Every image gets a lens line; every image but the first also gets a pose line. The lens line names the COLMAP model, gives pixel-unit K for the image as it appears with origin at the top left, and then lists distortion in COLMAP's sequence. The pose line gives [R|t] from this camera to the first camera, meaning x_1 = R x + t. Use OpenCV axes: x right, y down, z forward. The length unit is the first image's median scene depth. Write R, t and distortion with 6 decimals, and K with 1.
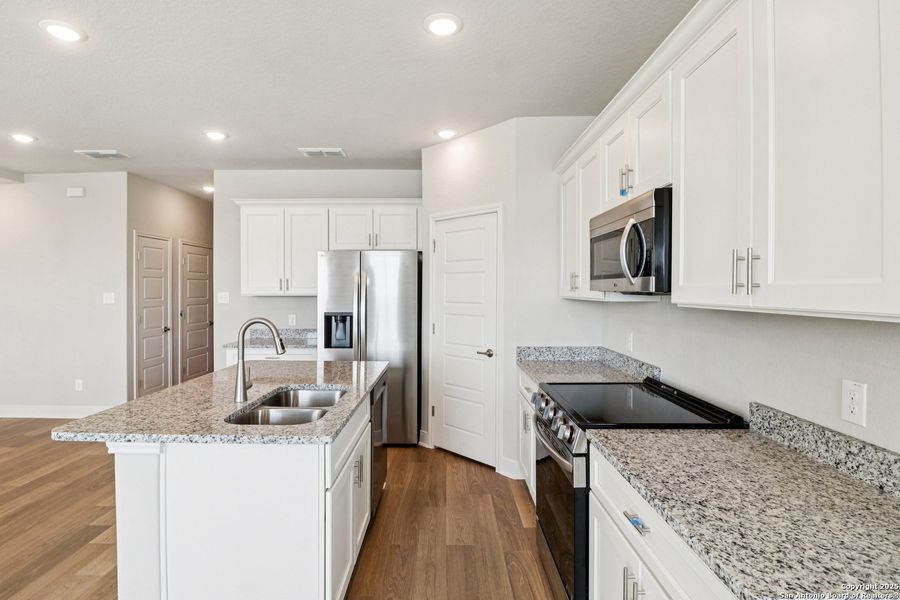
lens RADIAL K [[460.3, 0, 434.3], [0, 460.3, 289.8], [0, 0, 1]] dist [-0.001557, -0.004392]
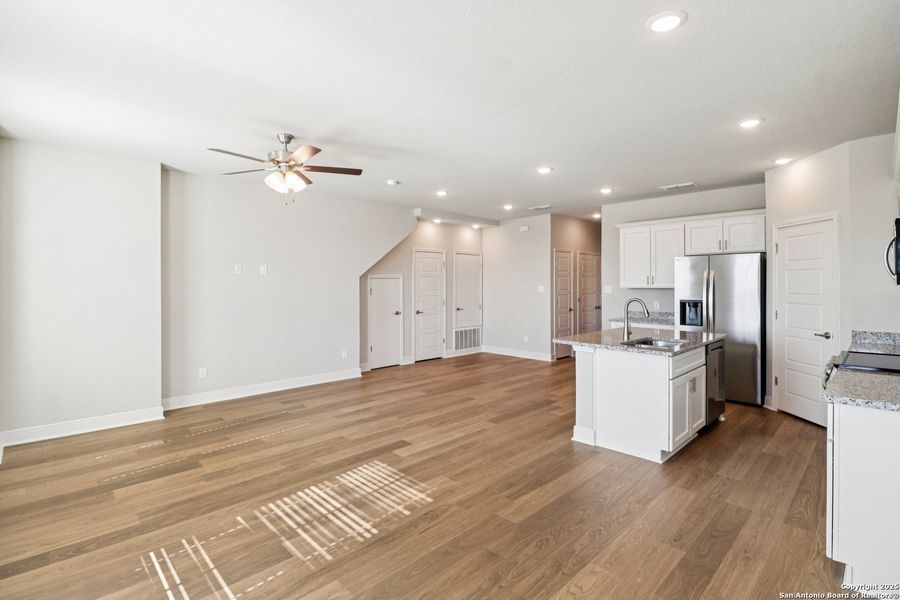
lens RADIAL K [[426.5, 0, 437.7], [0, 426.5, 281.7], [0, 0, 1]] dist [-0.012694, -0.005019]
pose [[0.707648, -0.006592, -0.706535, 0.181061], [0.001616, 0.999969, -0.007712, 0.002632], [0.706564, 0.004316, 0.707636, -0.525036]]
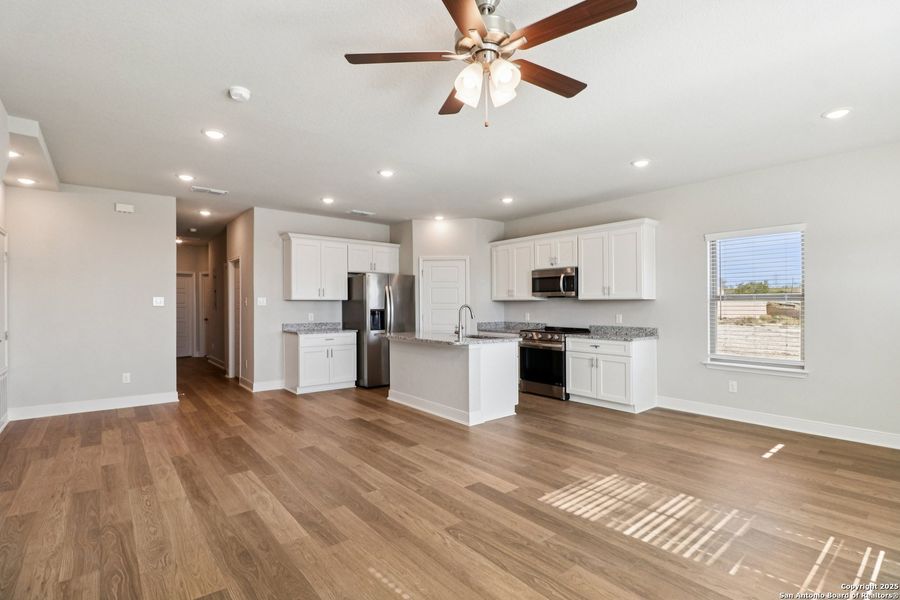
lens RADIAL K [[426.5, 0, 454.3], [0, 426.5, 292.5], [0, 0, 1]] dist [-0.012694, -0.005019]
pose [[0.757530, 0.018728, 0.652531, -1.183092], [-0.000065, 0.999591, -0.028613, 0.036629], [-0.652800, 0.021633, 0.757221, -0.448091]]
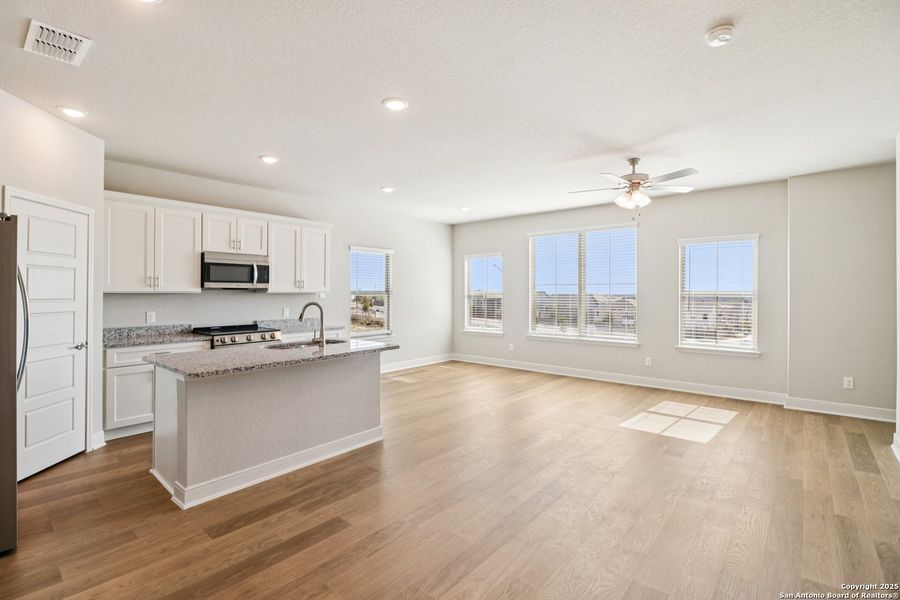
lens RADIAL K [[426.5, 0, 439.0], [0, 426.5, 292.9], [0, 0, 1]] dist [-0.012694, -0.005019]
pose [[-0.759136, -0.001076, 0.650931, -1.150167], [0.000125, 0.999998, 0.001799, 0.014742], [-0.650932, 0.001447, -0.759135, 1.209563]]
